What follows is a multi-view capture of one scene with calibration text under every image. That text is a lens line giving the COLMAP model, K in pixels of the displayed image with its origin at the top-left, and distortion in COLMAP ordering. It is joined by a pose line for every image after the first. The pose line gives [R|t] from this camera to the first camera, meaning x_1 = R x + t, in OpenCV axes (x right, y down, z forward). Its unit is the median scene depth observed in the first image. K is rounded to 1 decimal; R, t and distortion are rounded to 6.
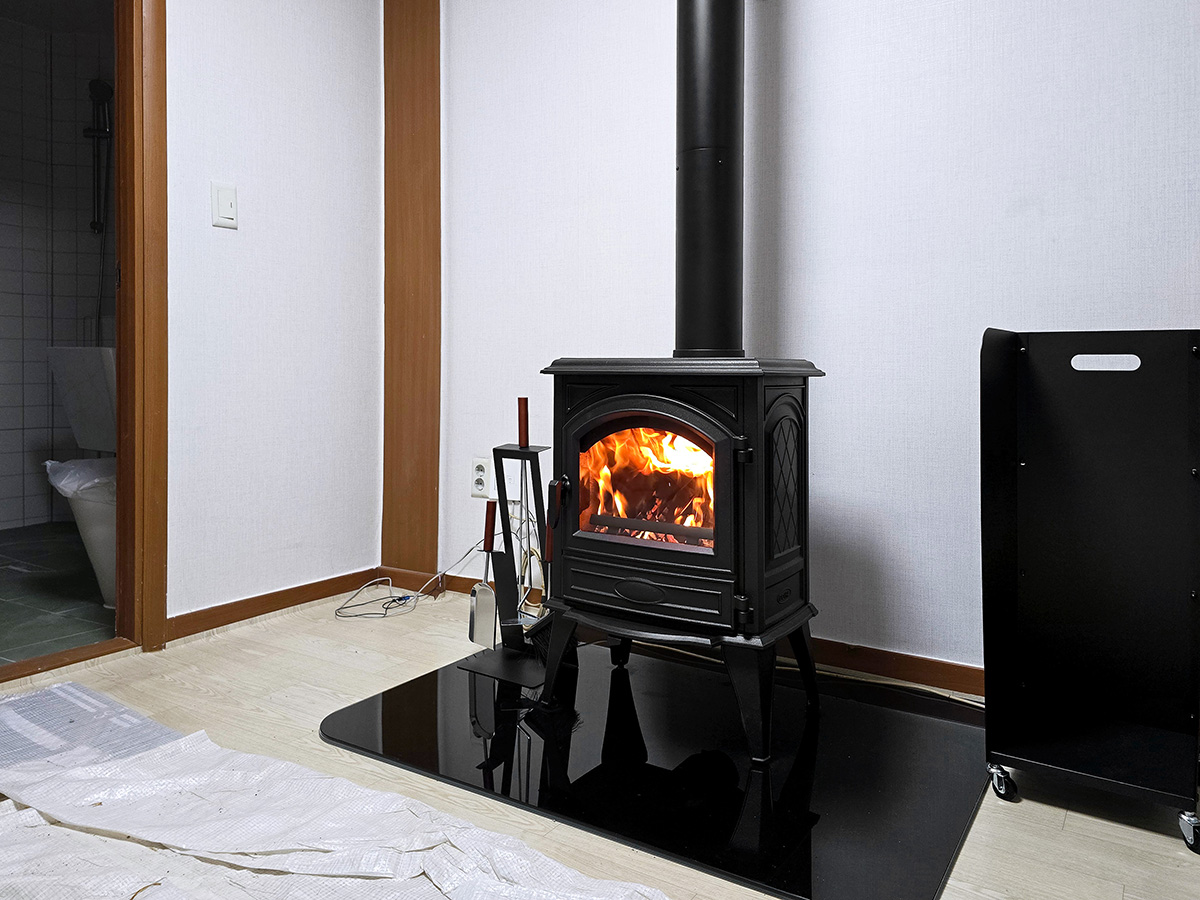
lens RADIAL K [[871.0, 0, 597.8], [0, 871.0, 353.4], [0, 0, 1]] dist [0.000401, -0.009660]
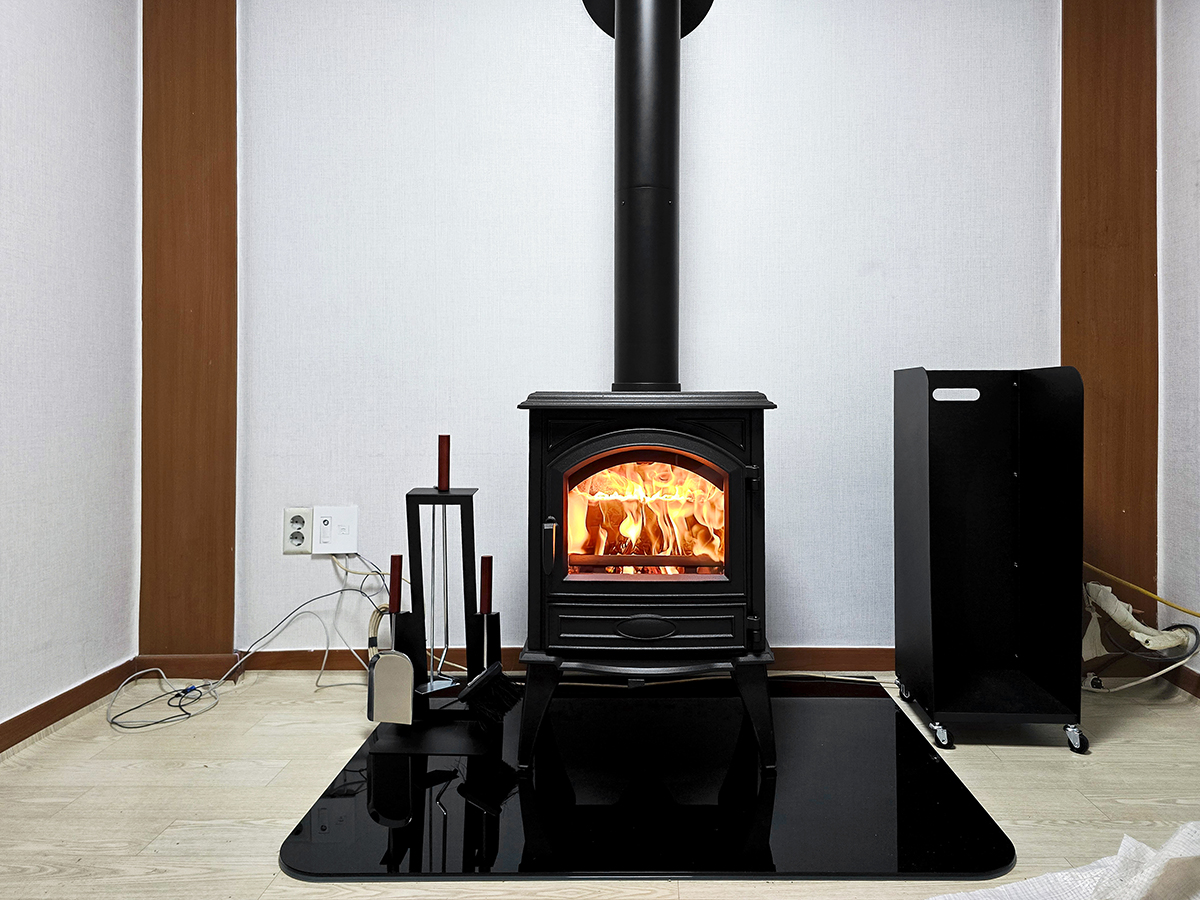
lens RADIAL K [[838.5, 0, 669.6], [0, 838.5, 387.0], [0, 0, 1]] dist [0.003060, -0.008753]
pose [[0.839475, 0.001269, 0.543397, -0.369807], [-0.004113, 0.999983, 0.004018, -0.003445], [-0.543383, -0.005608, 0.839466, 0.155865]]
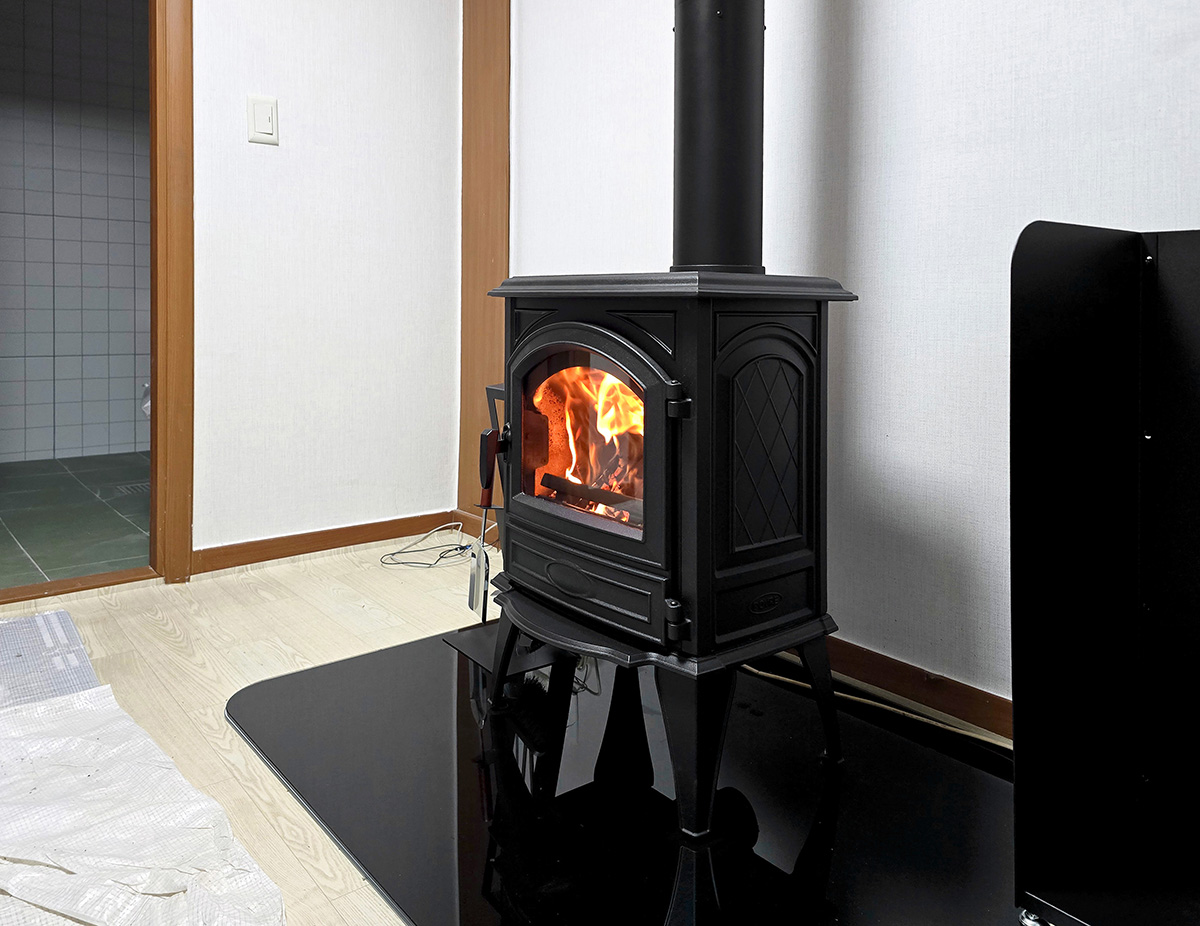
lens RADIAL K [[880.4, 0, 604.6], [0, 880.4, 309.4], [0, 0, 1]] dist [0.008770, 0.003194]
pose [[0.955193, 0.009173, -0.295841, 0.251773], [-0.003077, 0.999773, 0.021065, 0.016436], [0.295967, -0.019211, 0.955005, 0.225173]]
